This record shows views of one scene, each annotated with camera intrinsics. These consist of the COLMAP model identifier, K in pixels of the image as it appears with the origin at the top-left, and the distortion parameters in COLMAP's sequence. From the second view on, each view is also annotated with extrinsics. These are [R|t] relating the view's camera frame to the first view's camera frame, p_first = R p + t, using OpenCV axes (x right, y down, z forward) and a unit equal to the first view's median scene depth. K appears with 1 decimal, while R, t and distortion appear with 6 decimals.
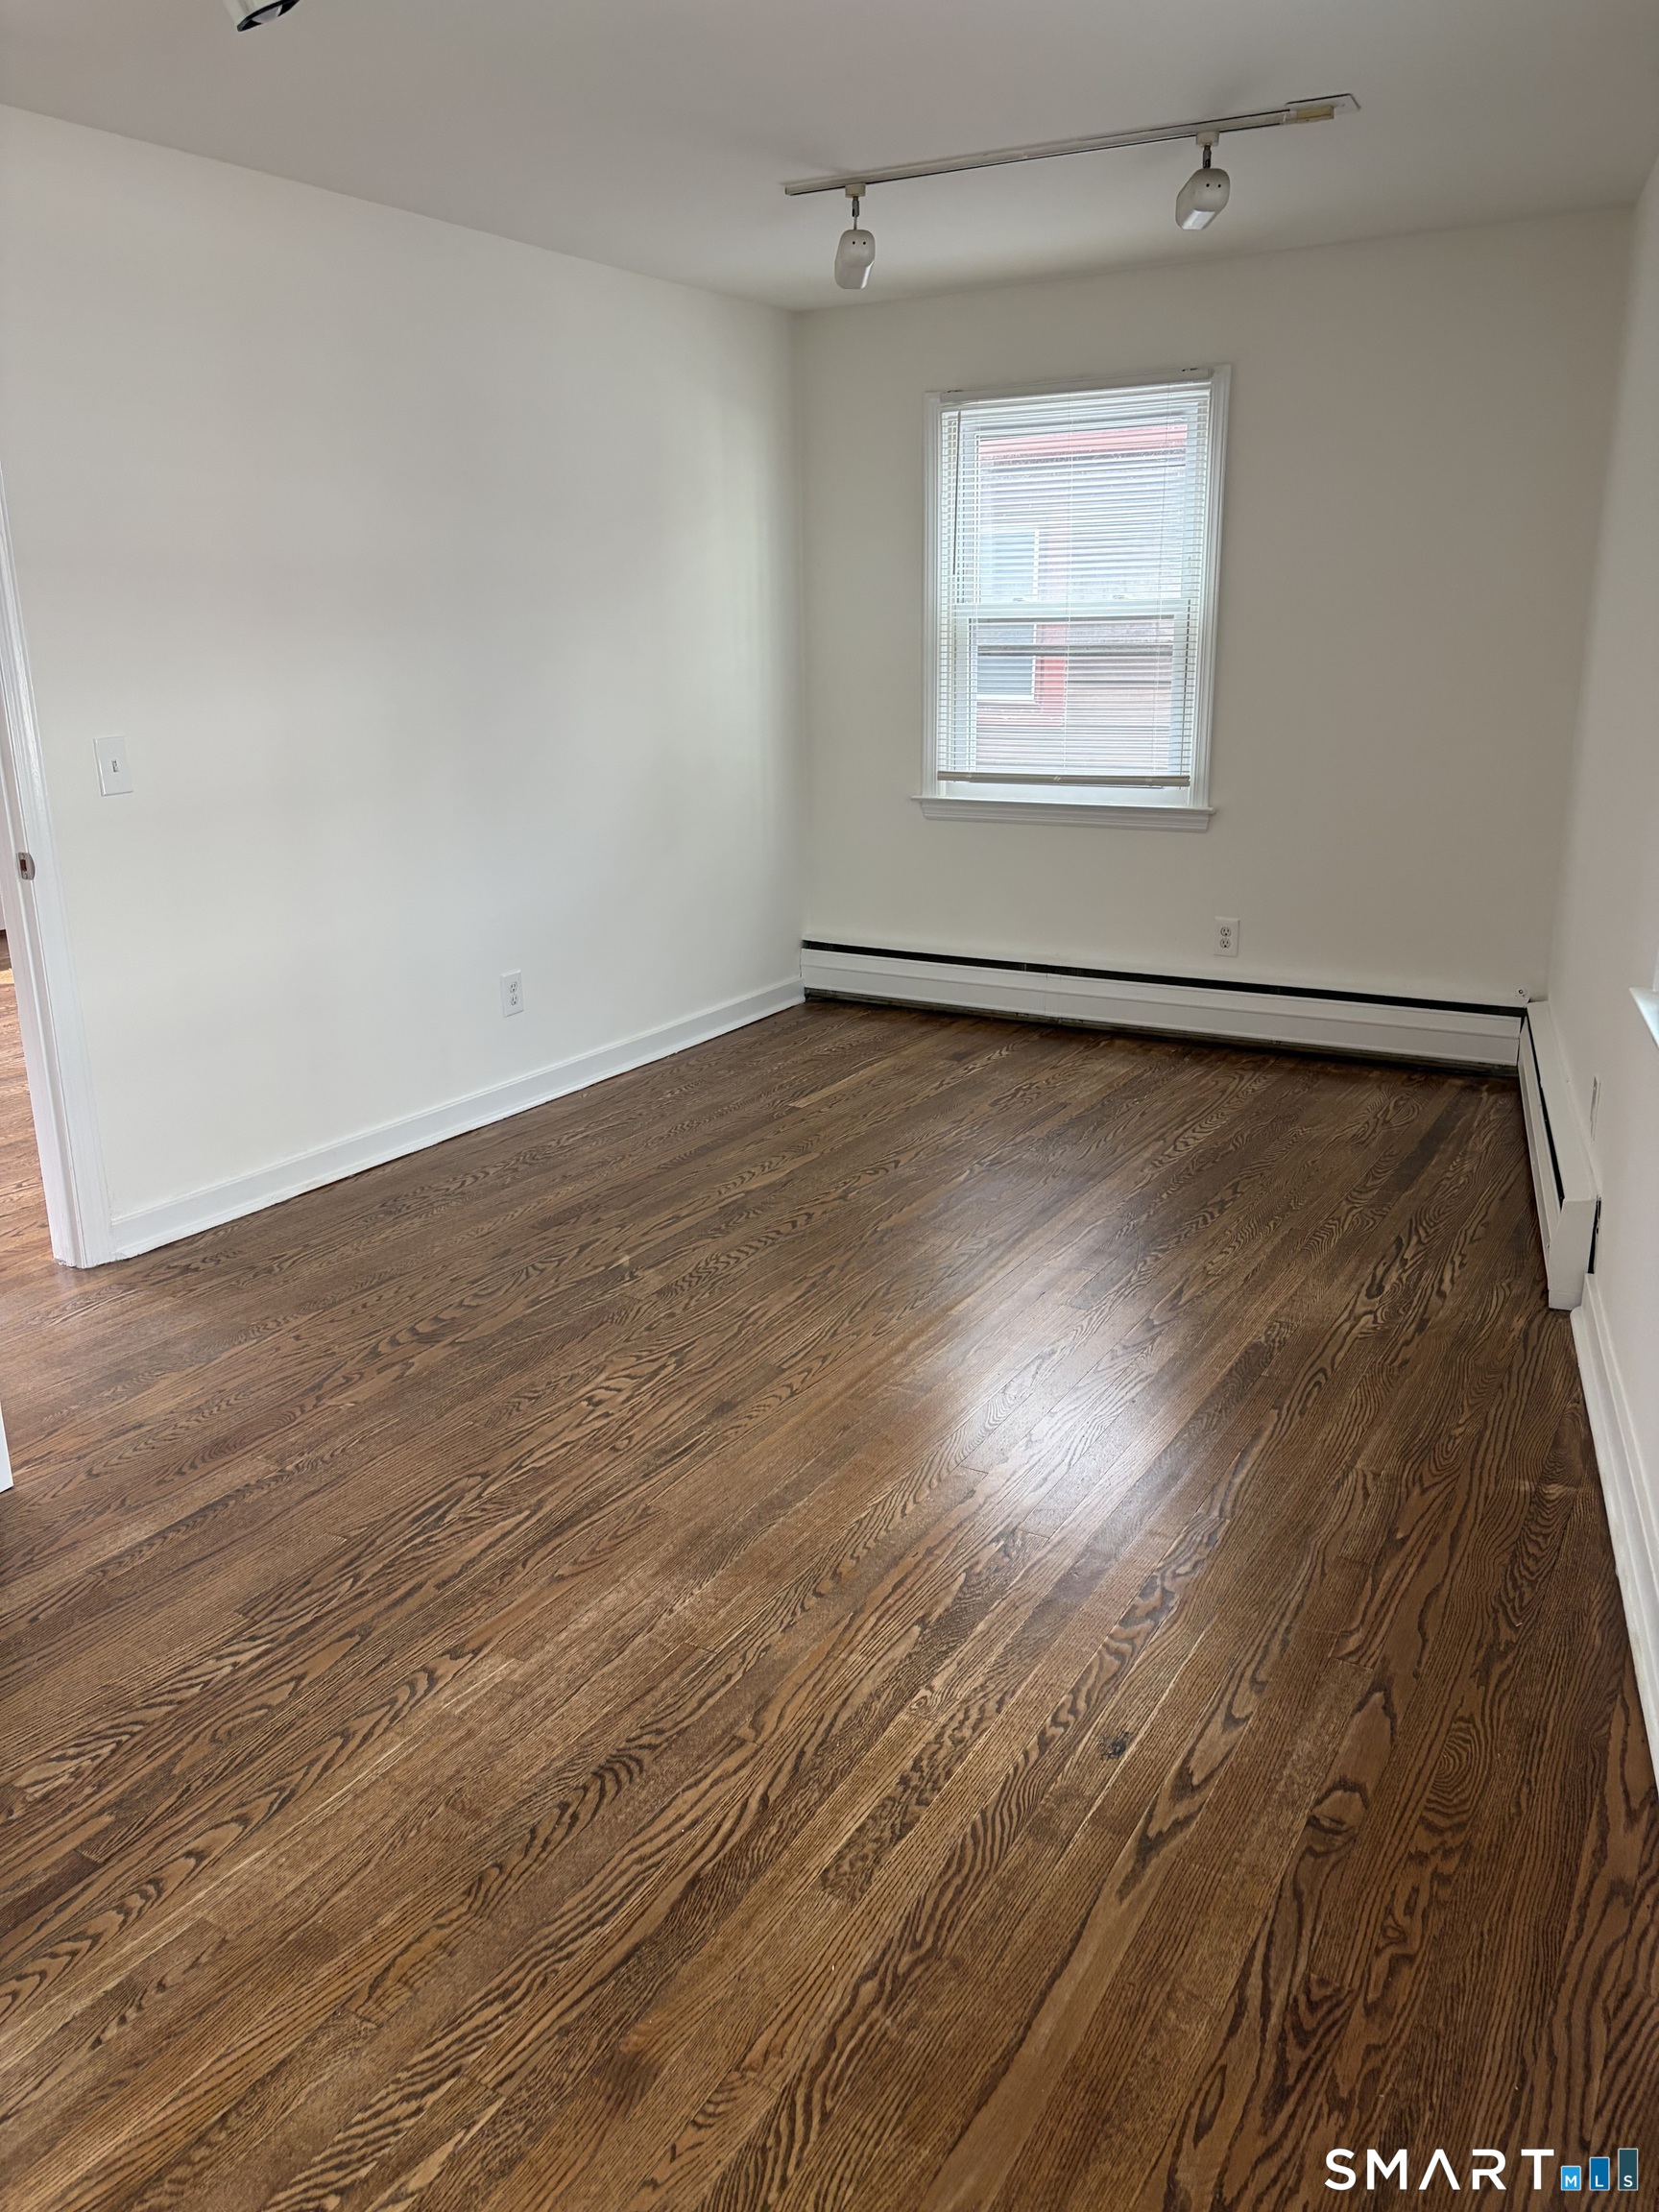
lens RADIAL K [[1660.5, 0, 829.2], [0, 1660.5, 1105.7], [0, 0, 1]] dist [0.034687, -0.026221]
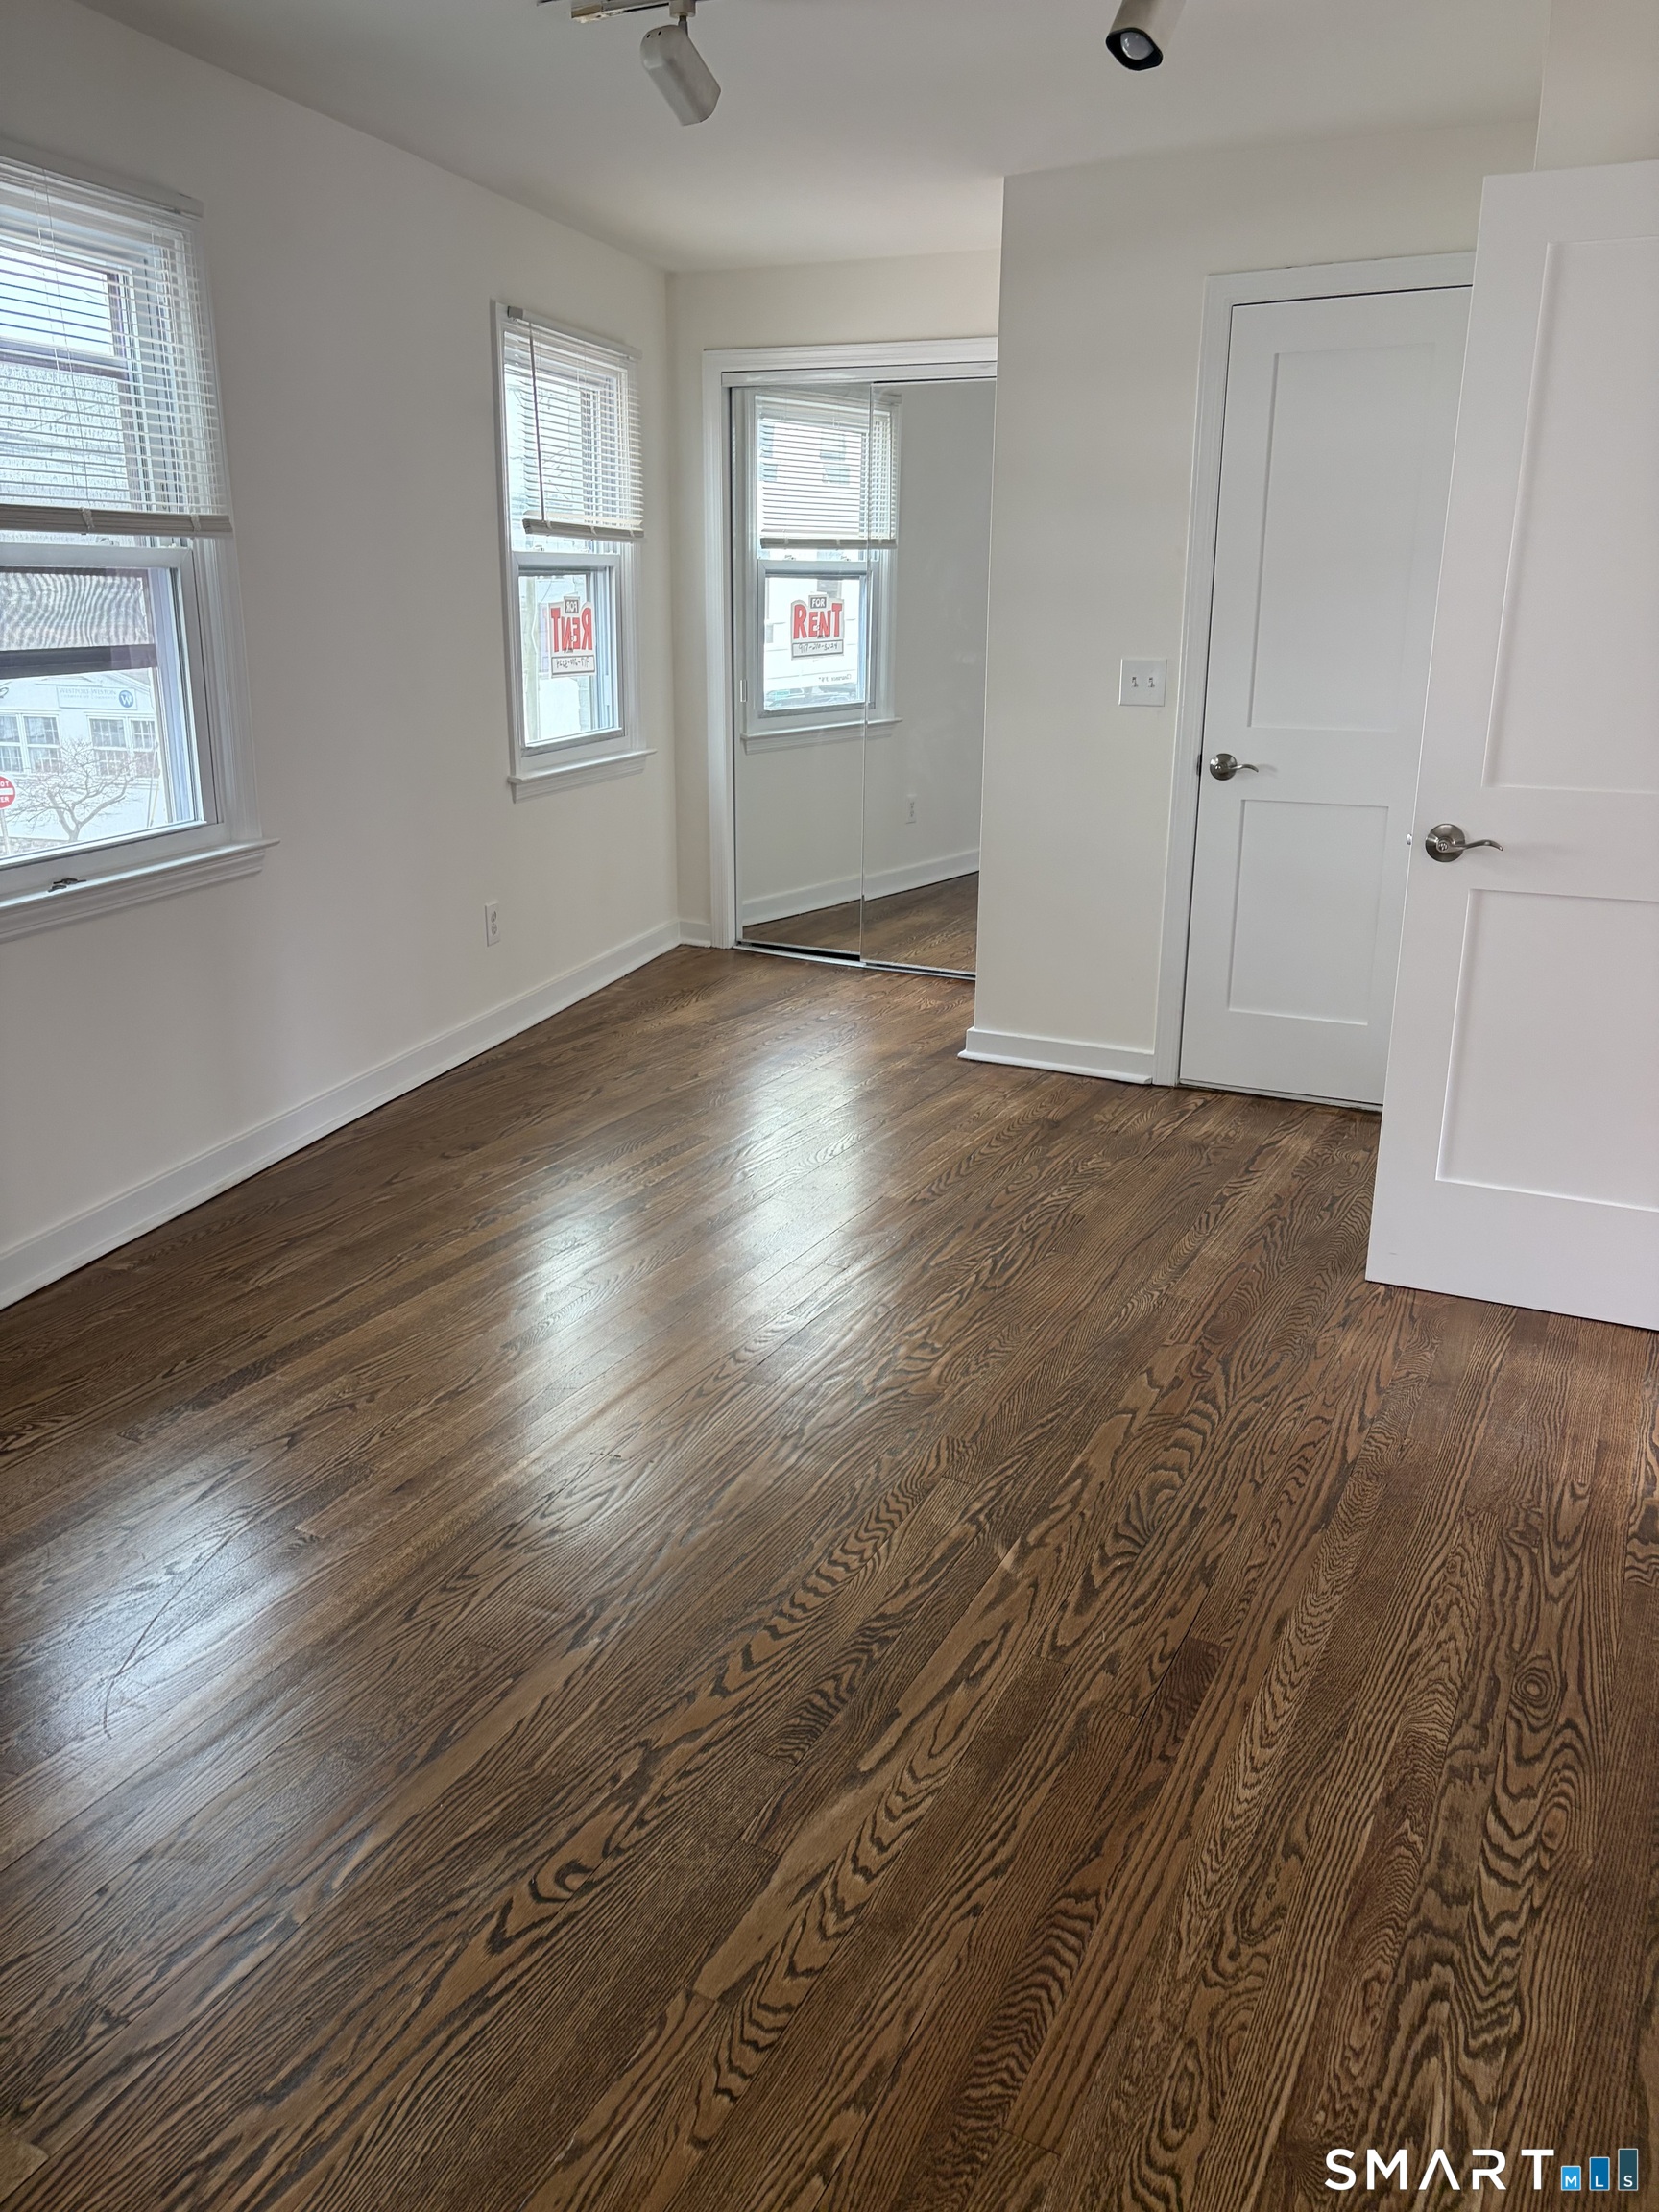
lens RADIAL K [[1660.5, 0, 830.2], [0, 1660.5, 1103.9], [0, 0, 1]] dist [0.034687, -0.026221]
pose [[-0.998161, 0.021620, -0.056632, -0.022045], [-0.012849, 0.837543, 0.546220, -0.400962], [0.059241, 0.545943, -0.835725, 1.419267]]
